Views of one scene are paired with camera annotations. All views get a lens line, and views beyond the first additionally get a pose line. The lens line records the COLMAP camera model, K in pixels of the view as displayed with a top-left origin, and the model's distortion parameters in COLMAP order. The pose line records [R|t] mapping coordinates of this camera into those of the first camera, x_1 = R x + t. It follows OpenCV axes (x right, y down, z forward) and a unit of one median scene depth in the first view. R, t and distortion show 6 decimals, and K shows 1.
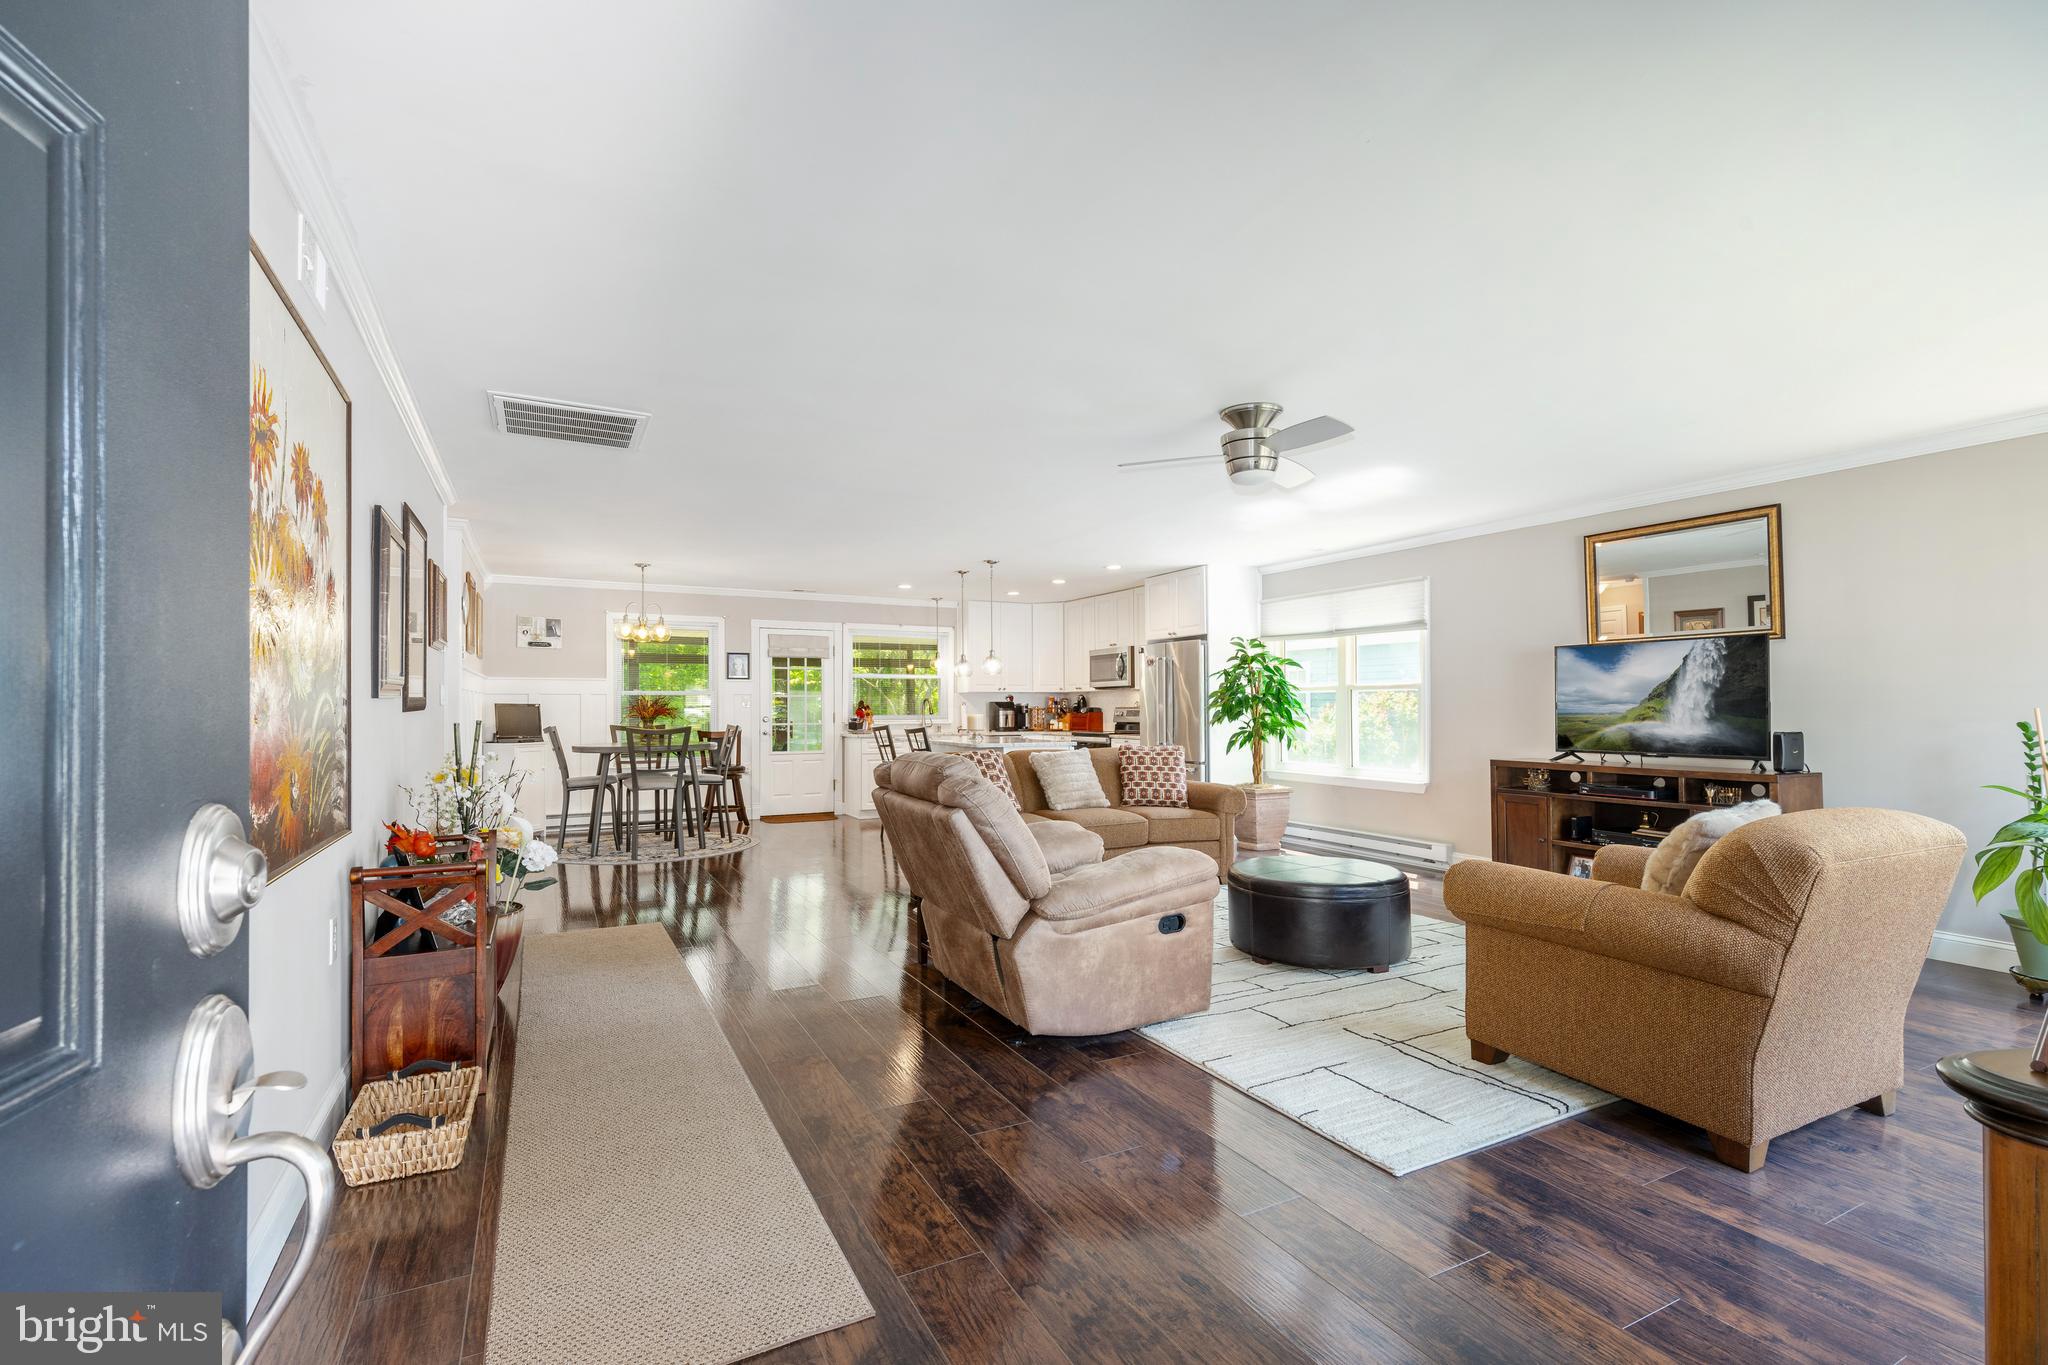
lens RADIAL K [[901.9, 0, 1030.6], [0, 901.9, 698.7], [0, 0, 1]] dist [0.002221, -0.000333]
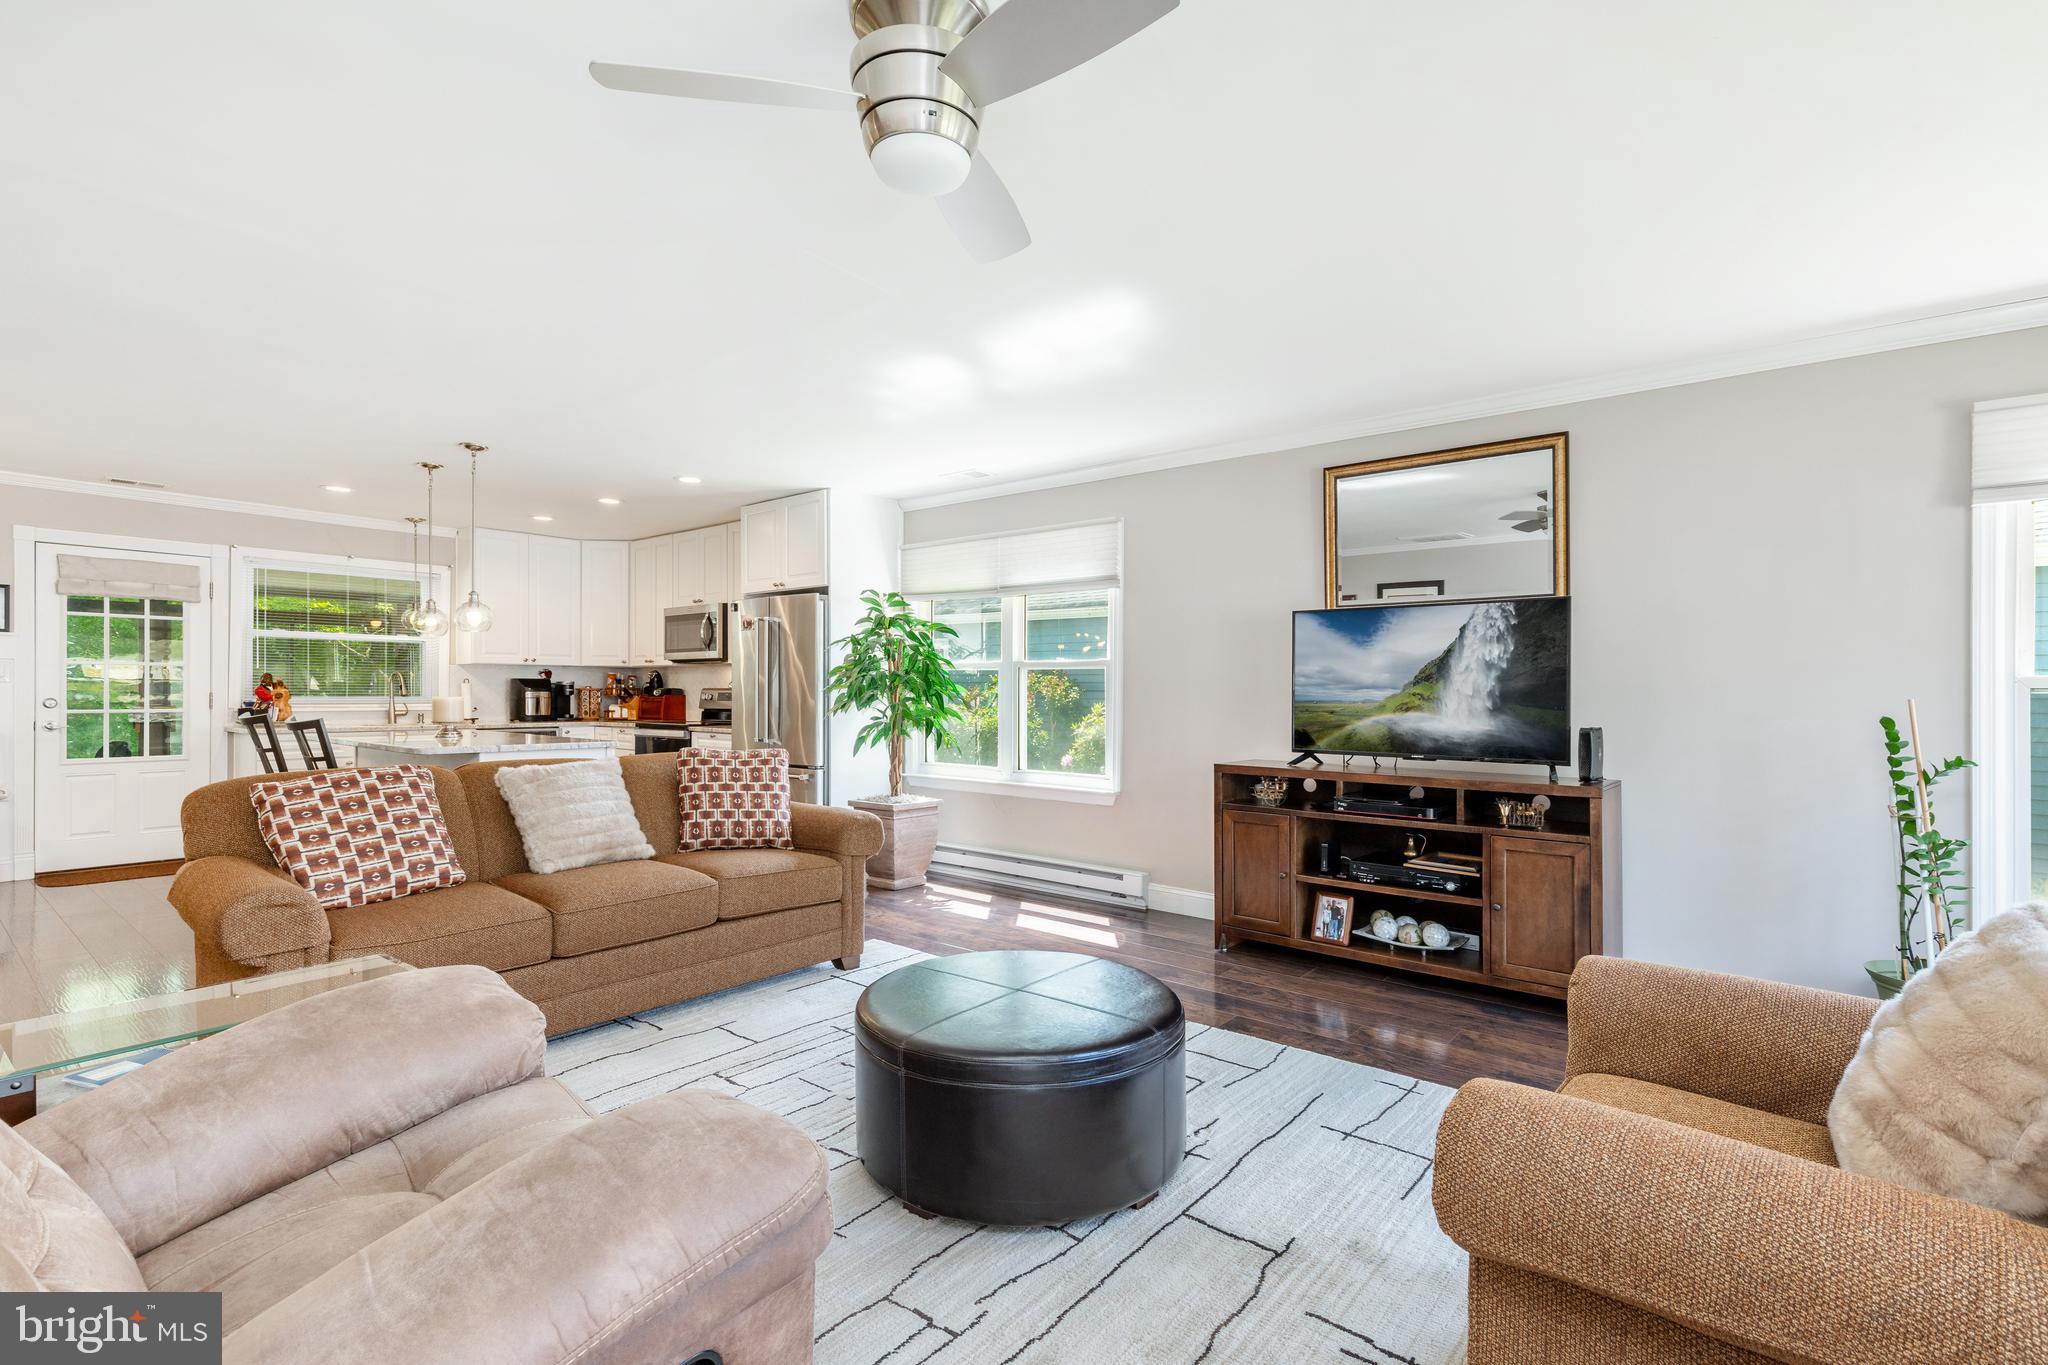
lens RADIAL K [[932.6, 0, 1029.3], [0, 932.6, 693.3], [0, 0, 1]] dist [0.002246, 0.000081]
pose [[0.920988, 0.007899, 0.389510, 0.060003], [-0.012827, 0.999867, 0.010052, 0.003694], [-0.389379, -0.014254, 0.920967, 0.278904]]
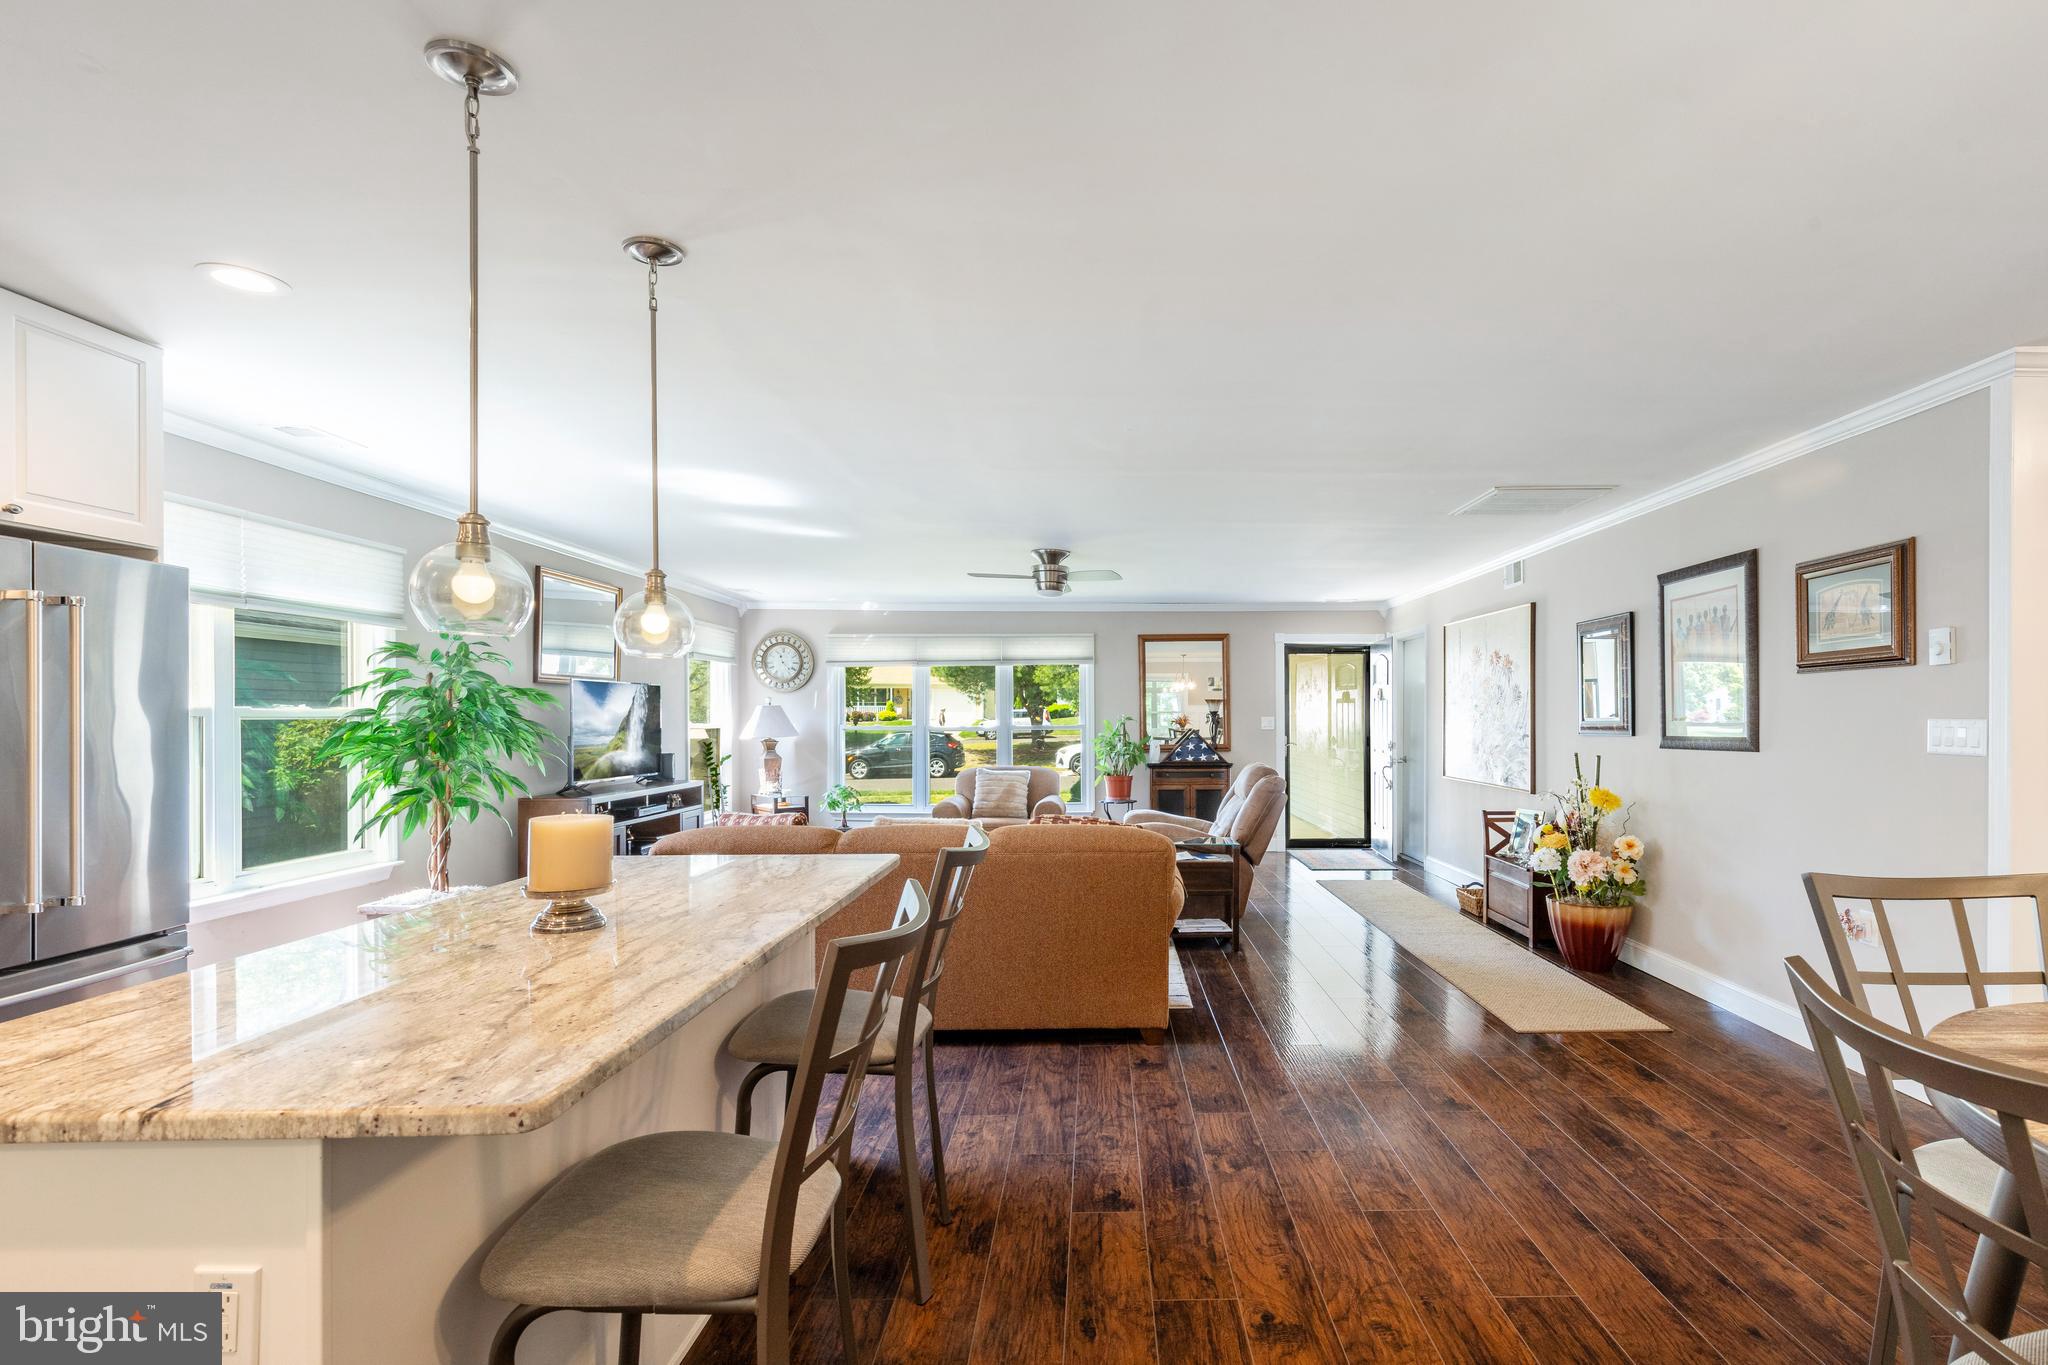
lens RADIAL K [[962.2, 0, 1117.8], [0, 962.2, 717.2], [0, 0, 1]] dist [0.001901, 0.000370]
pose [[-0.892920, 0.001864, 0.450211, -0.316890], [-0.001454, 0.999974, -0.007023, -0.007066], [-0.450213, -0.006925, -0.892895, 1.243783]]
